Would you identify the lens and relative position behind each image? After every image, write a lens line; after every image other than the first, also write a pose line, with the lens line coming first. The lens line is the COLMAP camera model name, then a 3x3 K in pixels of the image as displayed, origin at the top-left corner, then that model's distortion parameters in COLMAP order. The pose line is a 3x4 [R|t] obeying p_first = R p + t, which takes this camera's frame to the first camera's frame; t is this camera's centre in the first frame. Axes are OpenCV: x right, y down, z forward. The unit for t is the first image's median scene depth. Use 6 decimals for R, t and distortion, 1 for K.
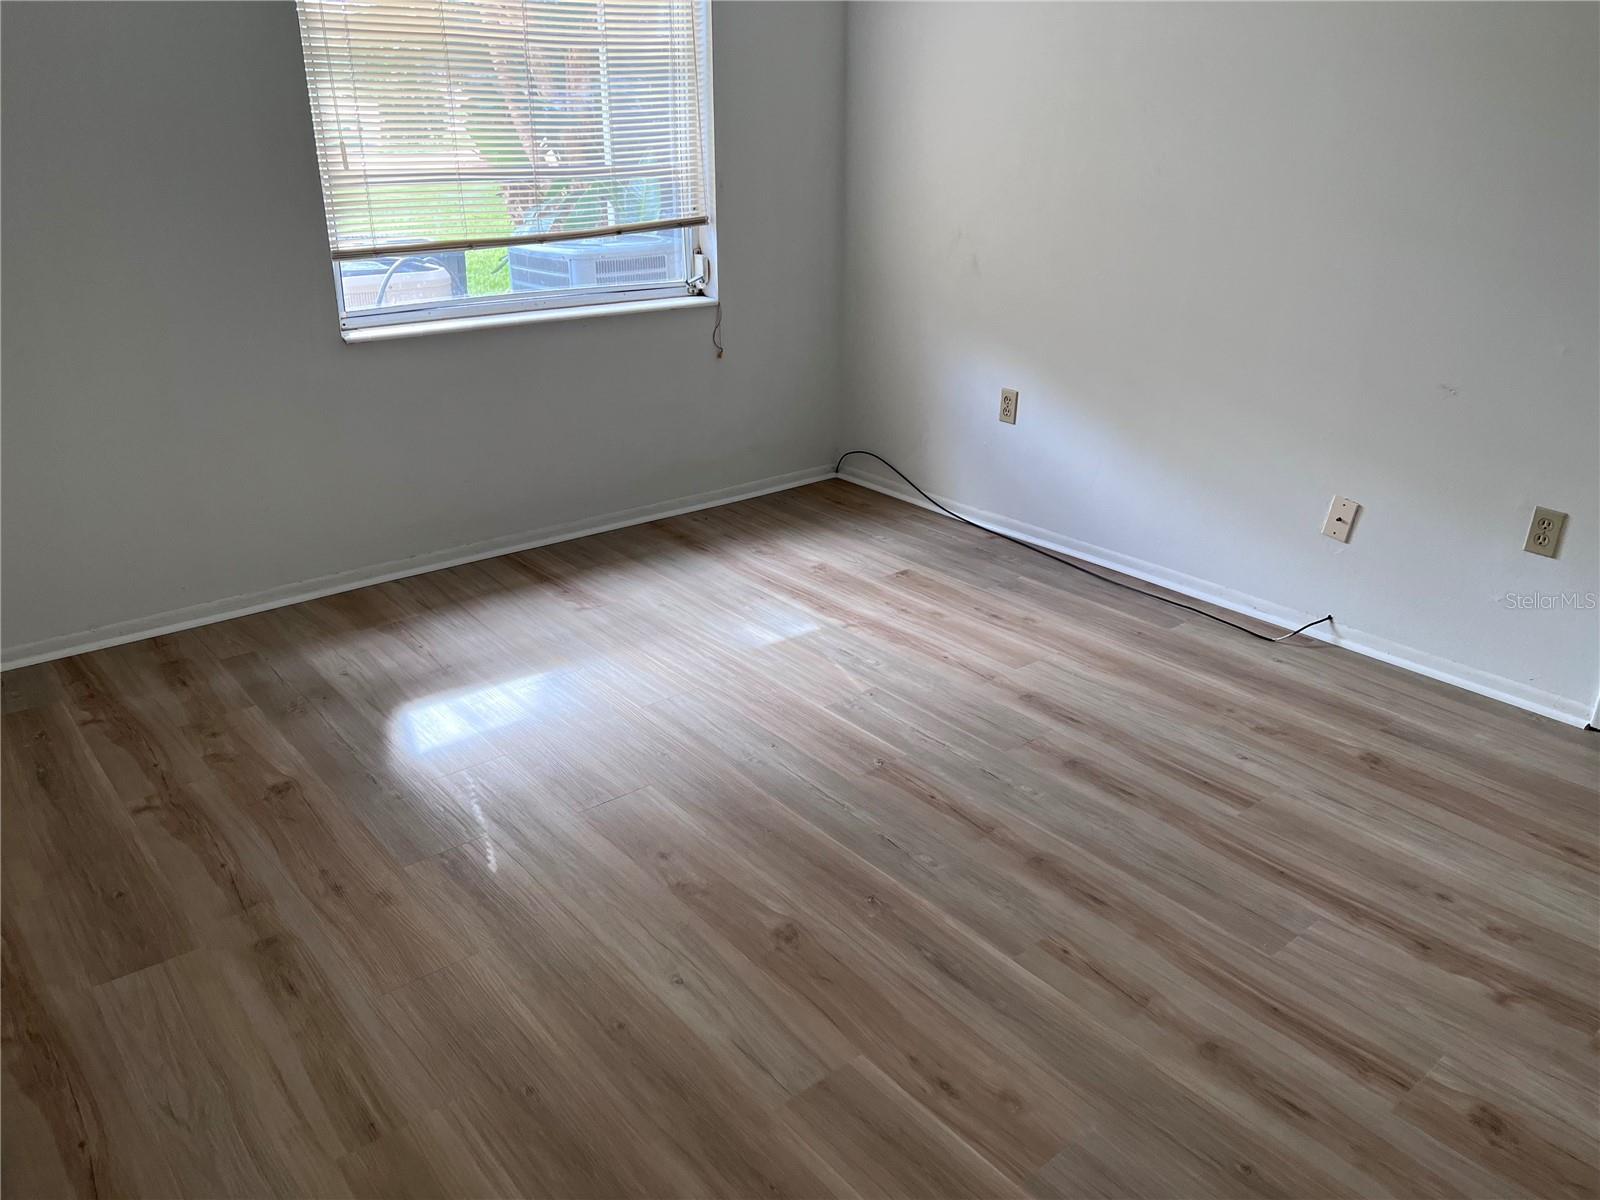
lens RADIAL K [[1198.3, 0, 792.4], [0, 1198.3, 601.6], [0, 0, 1]] dist [0.110966, -0.153950]
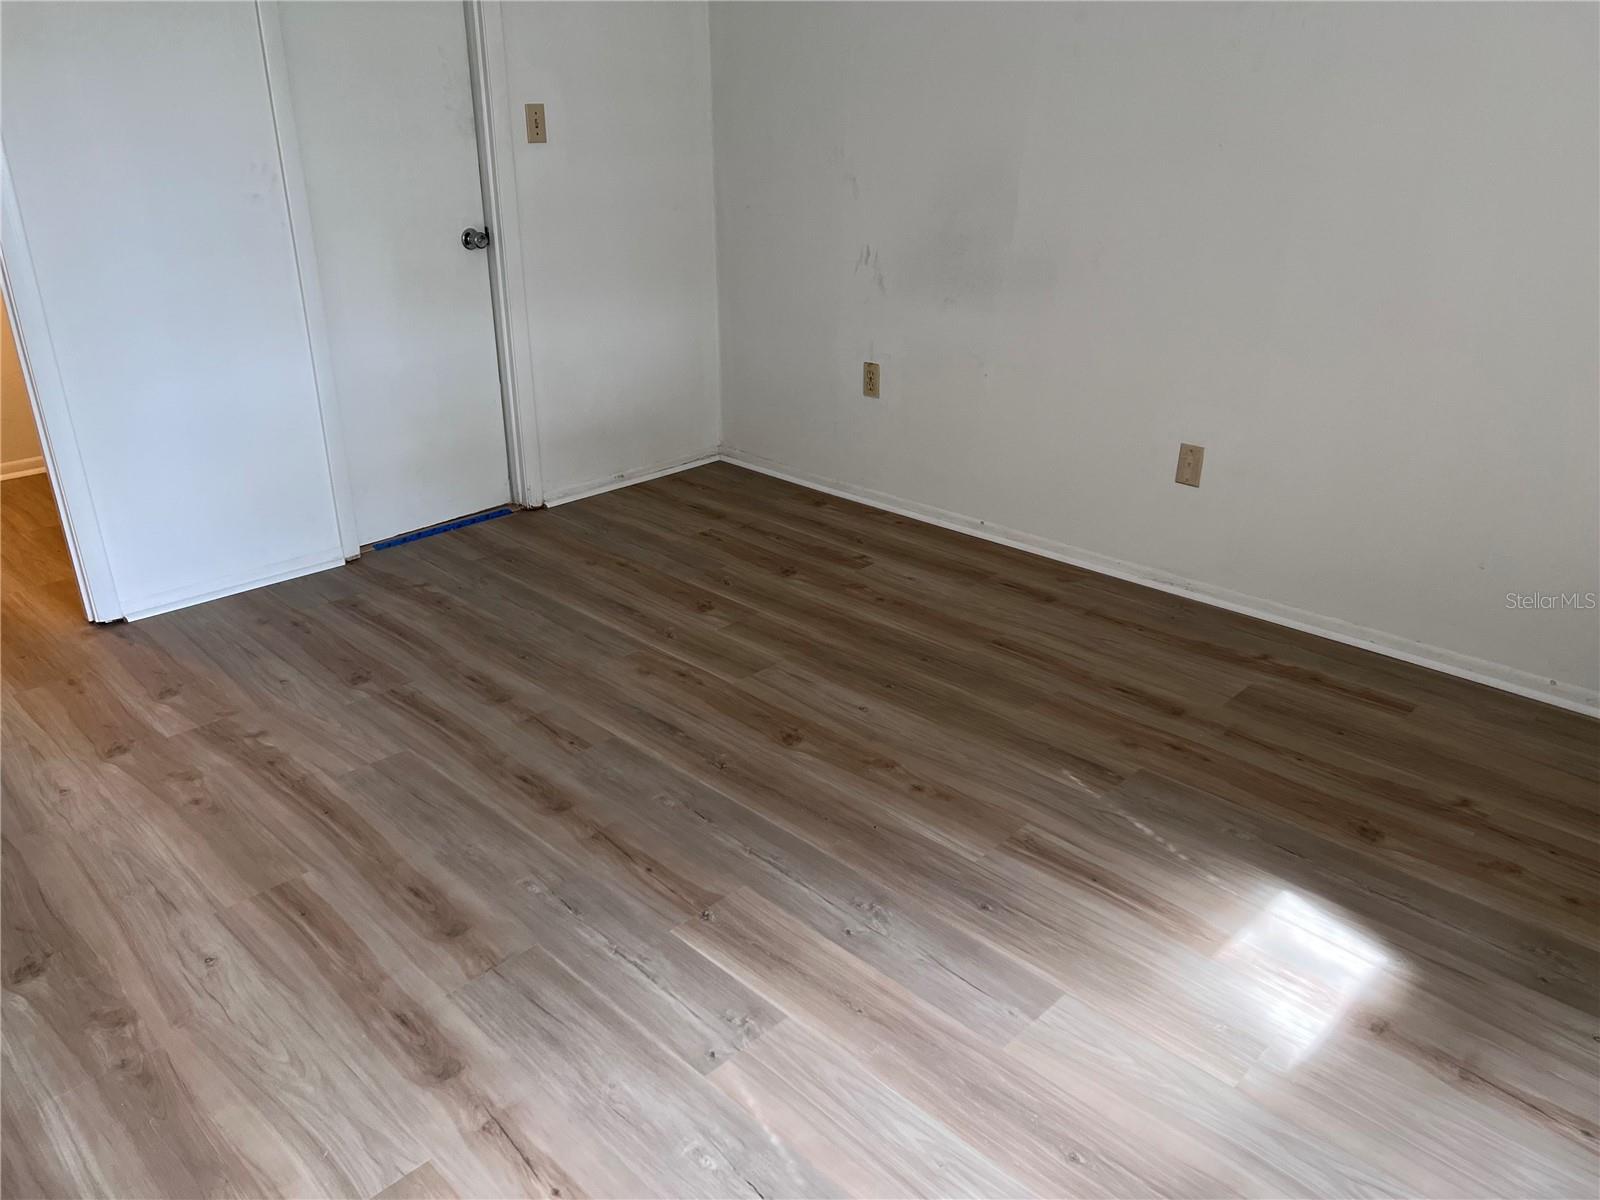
lens RADIAL K [[1198.3, 0, 792.4], [0, 1198.3, 601.6], [0, 0, 1]] dist [0.110966, -0.153950]
pose [[-0.995204, 0.031645, -0.092556, 0.091011], [-0.044005, 0.700223, 0.712567, -0.620449], [0.087359, 0.713222, -0.695473, 1.528196]]
